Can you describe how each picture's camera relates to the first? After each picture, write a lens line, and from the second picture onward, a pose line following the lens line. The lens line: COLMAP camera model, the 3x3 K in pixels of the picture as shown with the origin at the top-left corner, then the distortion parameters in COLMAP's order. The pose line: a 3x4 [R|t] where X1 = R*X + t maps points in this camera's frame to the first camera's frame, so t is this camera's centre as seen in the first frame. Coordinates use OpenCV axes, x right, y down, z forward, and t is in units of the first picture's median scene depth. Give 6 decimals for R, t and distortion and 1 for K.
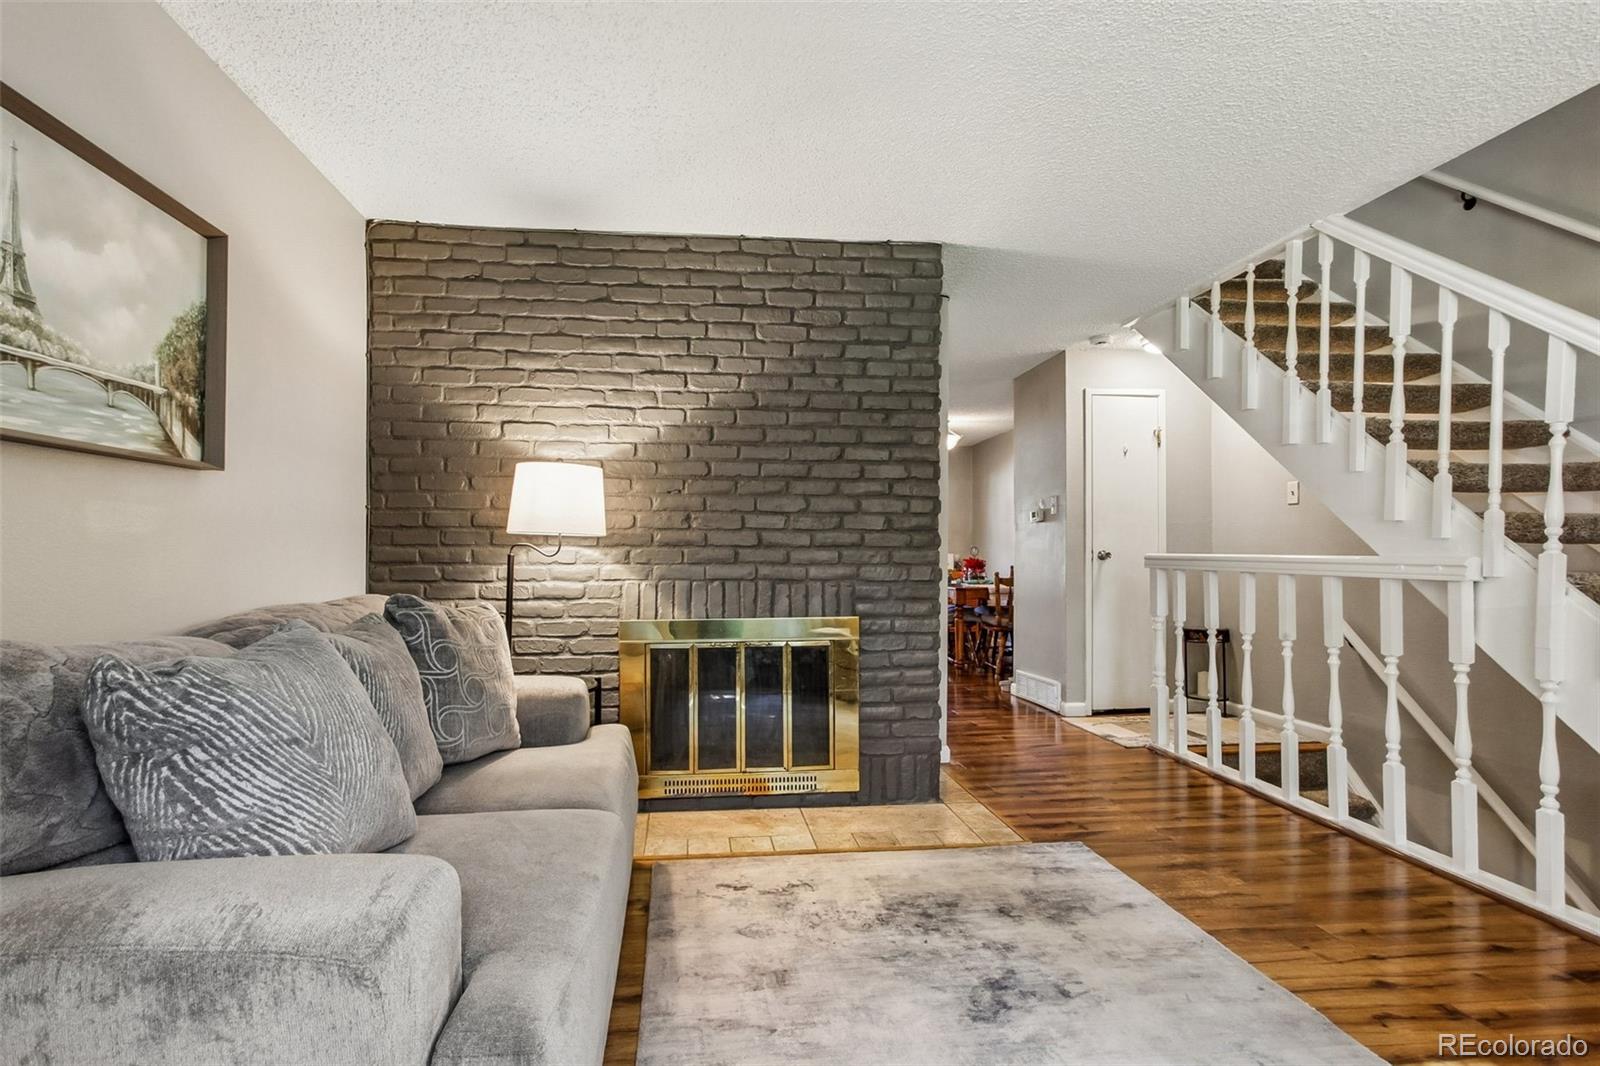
lens RADIAL K [[783.1, 0, 750.7], [0, 783.1, 556.0], [0, 0, 1]] dist [-0.043557, 0.022190]
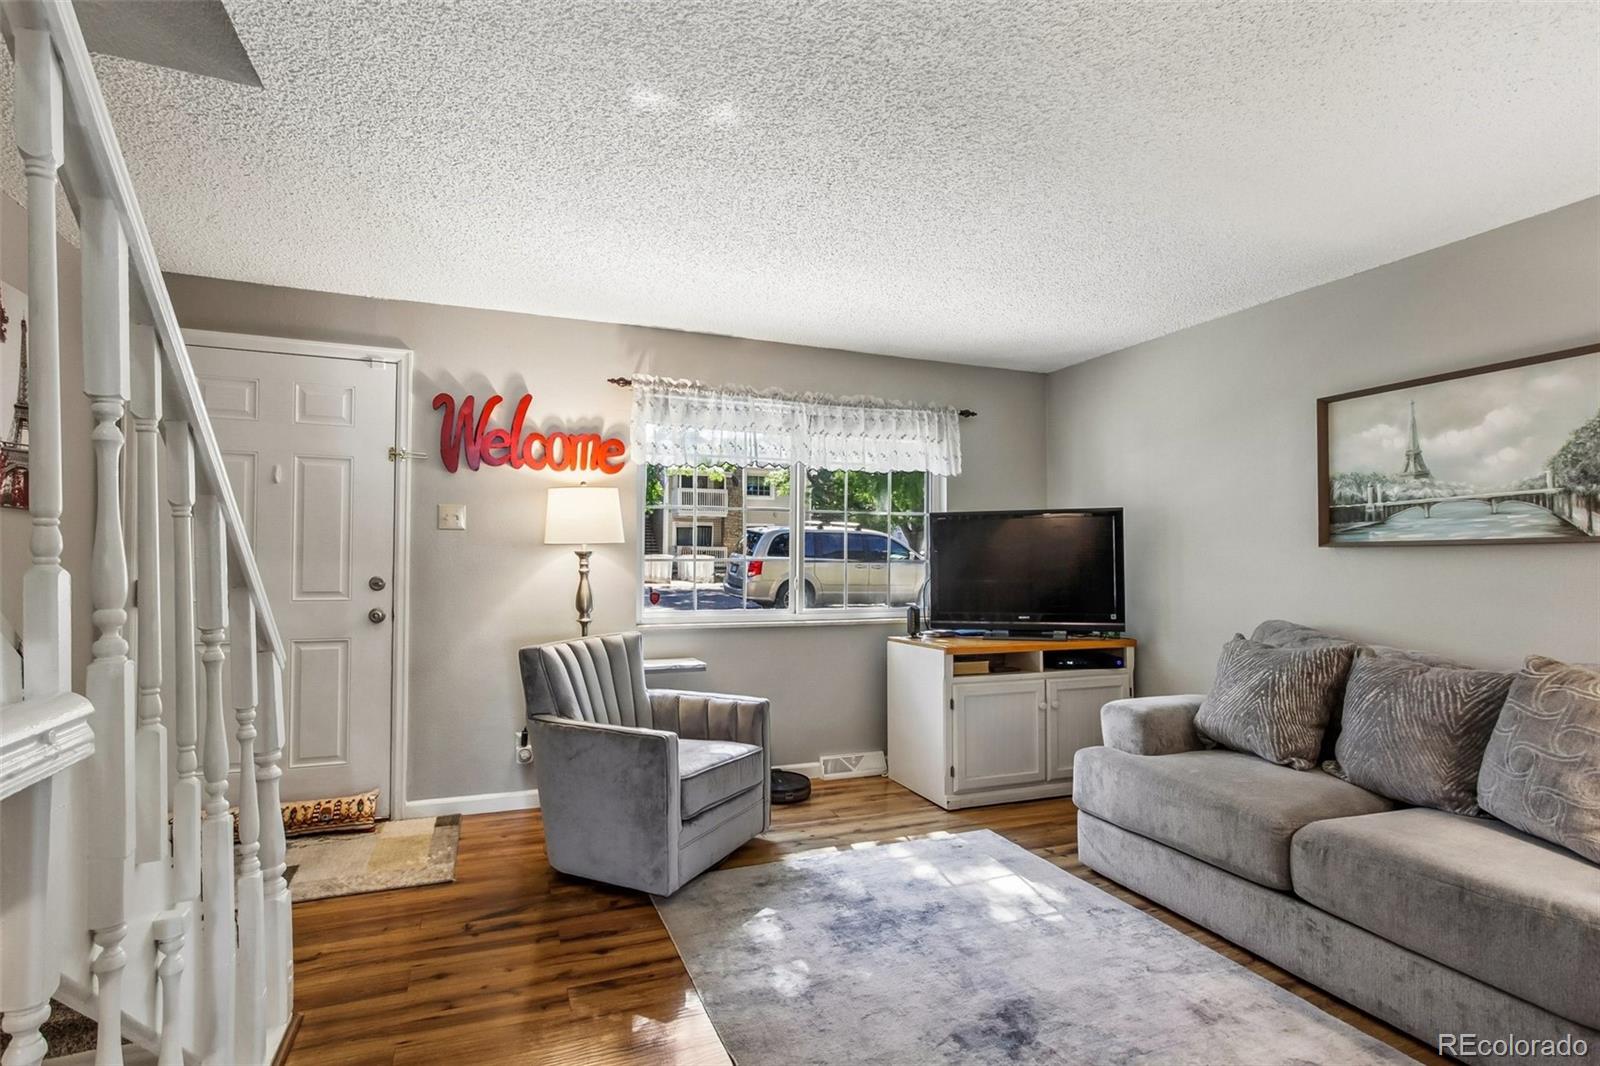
lens RADIAL K [[788.2, 0, 788.0], [0, 788.2, 533.5], [0, 0, 1]] dist [-0.025231, 0.023314]
pose [[-0.962012, -0.020675, -0.272222, 0.550478], [-0.013724, 0.999530, -0.027415, -0.047883], [0.272660, -0.022637, -0.961844, 1.167453]]
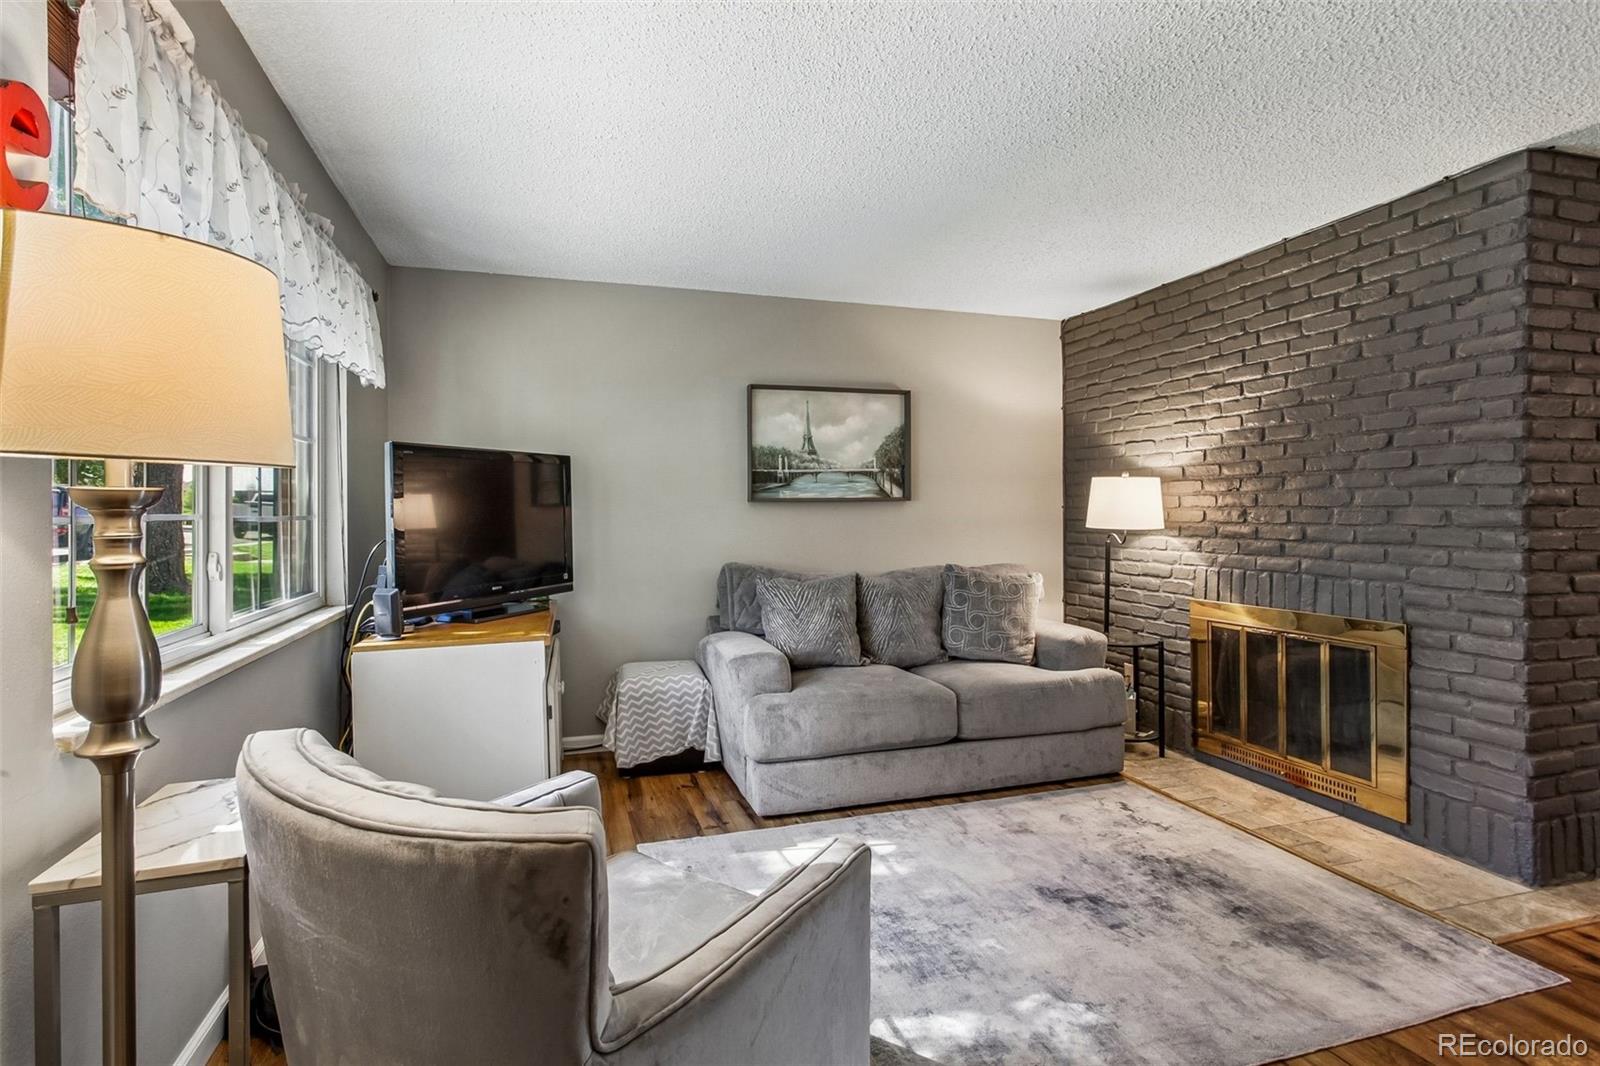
lens RADIAL K [[777.2, 0, 792.0], [0, 777.2, 515.6], [0, 0, 1]] dist [0.001449, 0.000261]
pose [[0.208100, 0.000383, -0.978108, 0.885353], [-0.001659, 0.999999, 0.000038, -0.044818], [0.978106, 0.001615, 0.208100, 0.148925]]
